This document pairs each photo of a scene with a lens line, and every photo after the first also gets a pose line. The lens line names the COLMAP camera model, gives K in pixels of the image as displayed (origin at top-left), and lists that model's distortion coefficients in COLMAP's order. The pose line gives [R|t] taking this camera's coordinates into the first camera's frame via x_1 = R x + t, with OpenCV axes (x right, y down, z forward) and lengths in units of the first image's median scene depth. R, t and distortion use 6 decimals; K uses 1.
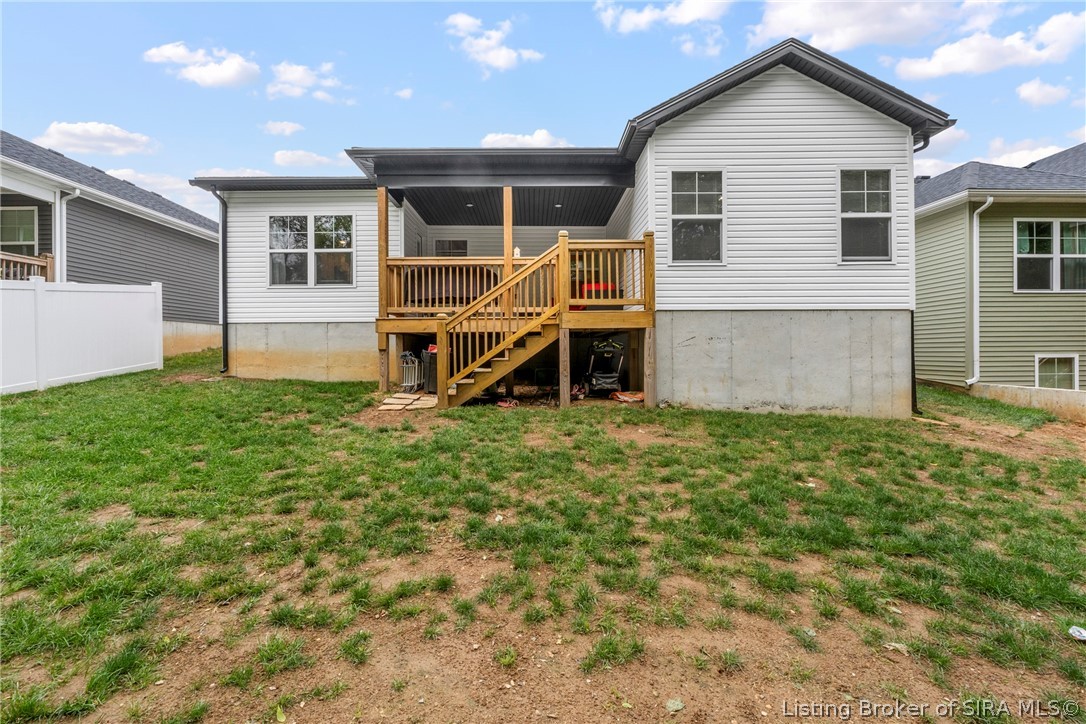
lens RADIAL K [[467.2, 0, 600.2], [0, 467.2, 360.0], [0, 0, 1]] dist [-0.007204, 0.000228]
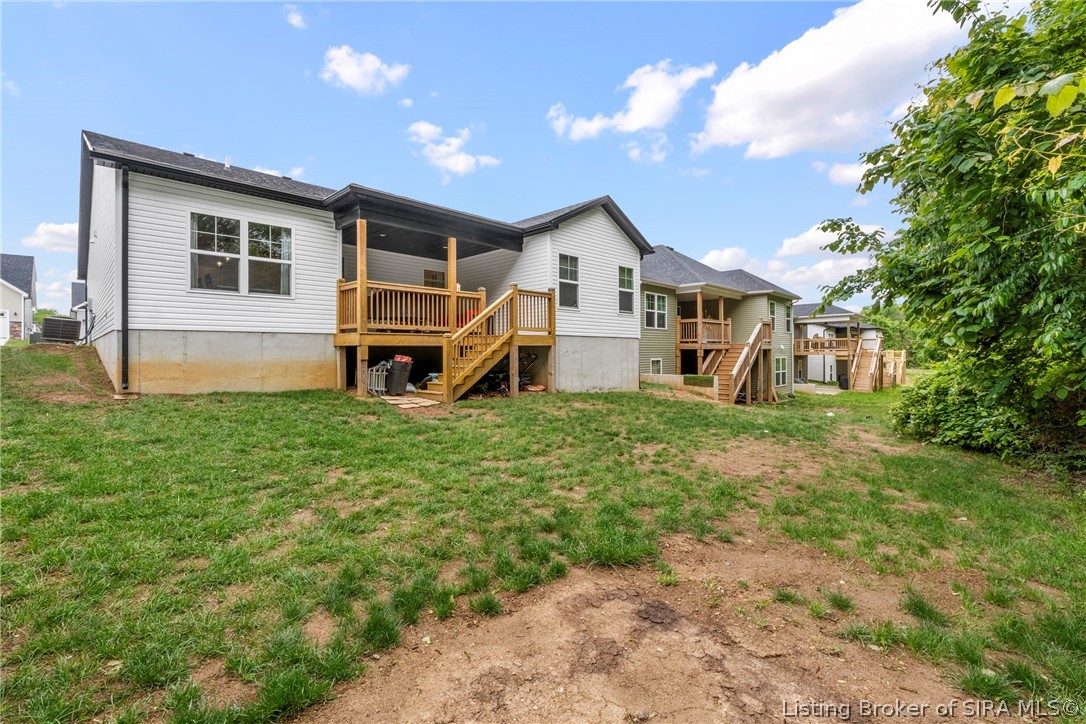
lens RADIAL K [[467.2, 0, 544.0], [0, 467.2, 352.8], [0, 0, 1]] dist [-0.007204, 0.000228]
pose [[0.699317, -0.000240, 0.714812, -1.072803], [0.009784, 0.999909, -0.009235, -0.027249], [-0.714745, 0.013452, 0.699256, -0.136091]]
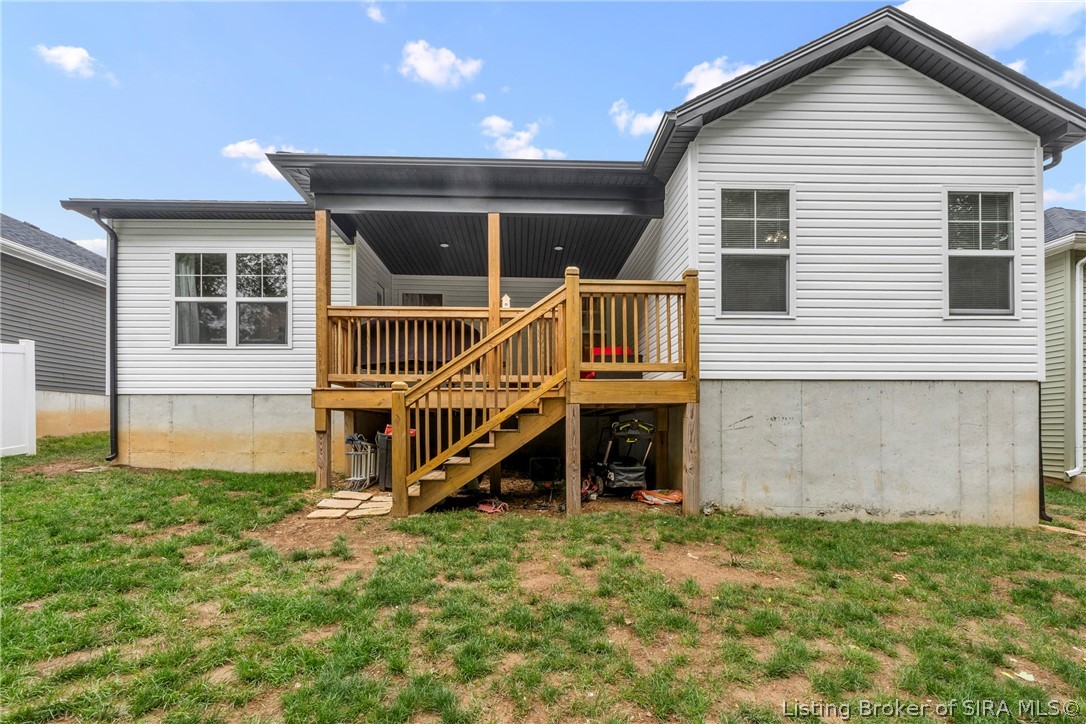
lens RADIAL K [[467.2, 0, 602.2], [0, 467.2, 436.2], [0, 0, 1]] dist [-0.007204, 0.000228]
pose [[0.999395, 0.003516, 0.034597, -0.055102], [-0.003387, 0.999987, -0.003803, -0.014166], [-0.034610, 0.003683, 0.999394, 0.276695]]
